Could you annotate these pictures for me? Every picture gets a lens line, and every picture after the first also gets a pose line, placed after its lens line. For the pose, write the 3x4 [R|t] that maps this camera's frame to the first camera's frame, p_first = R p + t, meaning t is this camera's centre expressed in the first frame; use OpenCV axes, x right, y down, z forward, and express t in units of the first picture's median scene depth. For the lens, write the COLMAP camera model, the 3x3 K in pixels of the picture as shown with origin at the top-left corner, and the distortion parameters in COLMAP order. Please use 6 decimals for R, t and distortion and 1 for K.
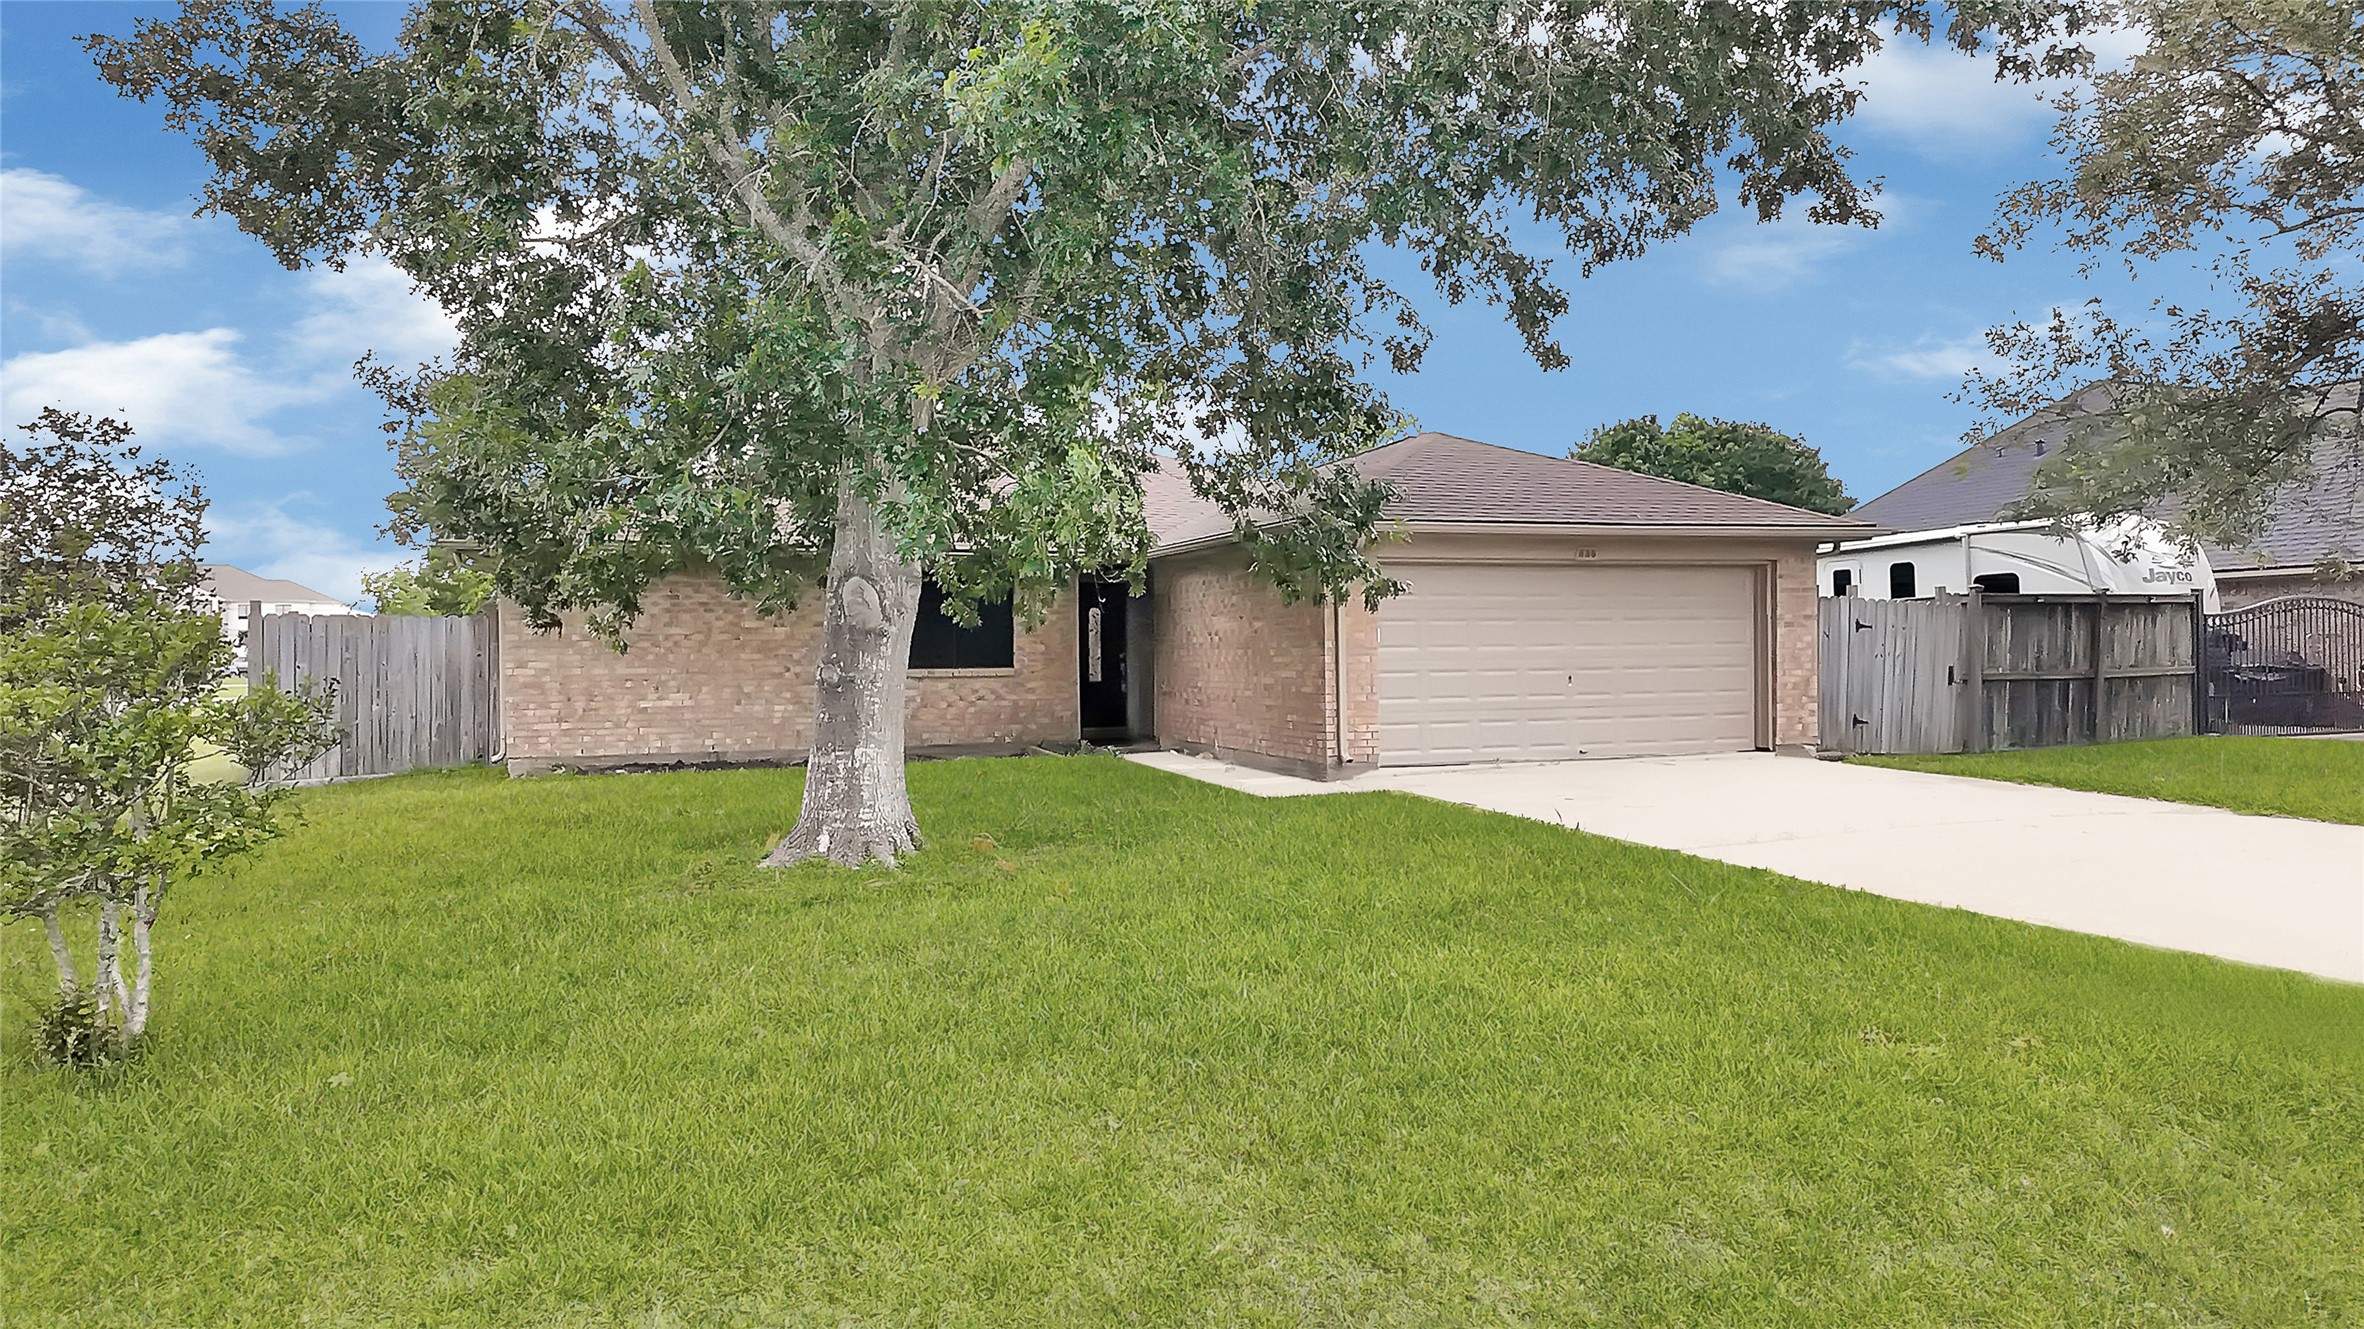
lens RADIAL K [[1388.0, 0, 1176.5], [0, 1388.0, 667.4], [0, 0, 1]] dist [0.031218, -0.034169]
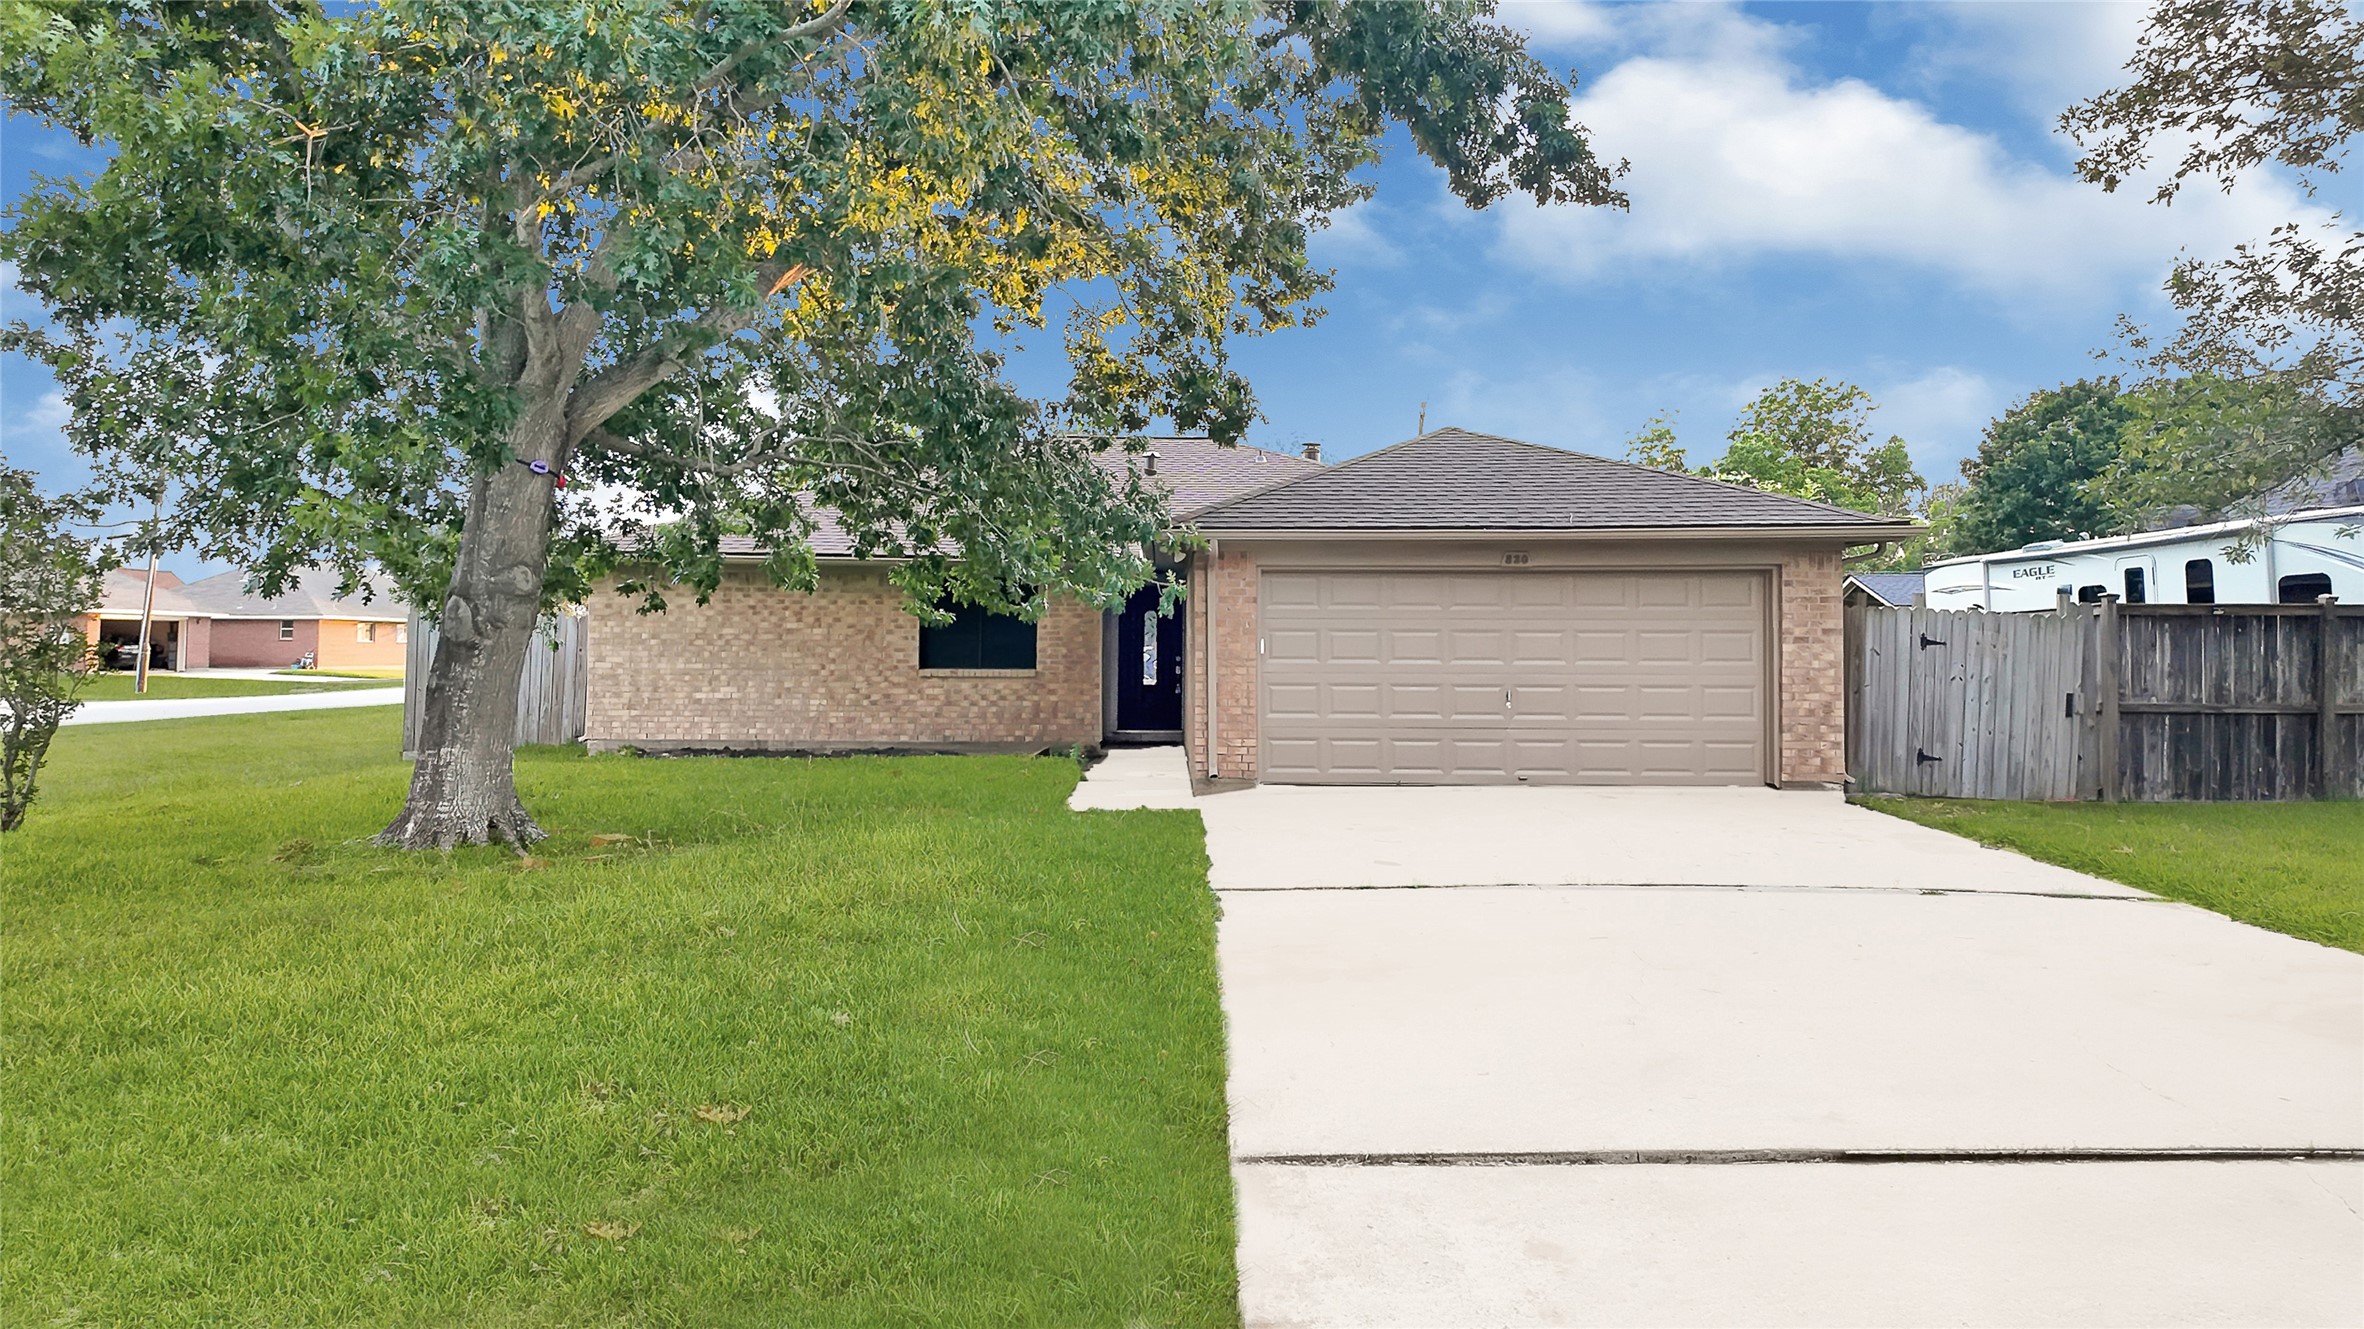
lens RADIAL K [[1388.0, 0, 1177.9], [0, 1388.0, 652.0], [0, 0, 1]] dist [0.031218, -0.034169]
pose [[0.939855, 0.017456, -0.341128, 0.358407], [-0.018887, 0.999821, -0.000873, -0.014931], [0.341052, 0.007263, 0.940017, 0.070004]]
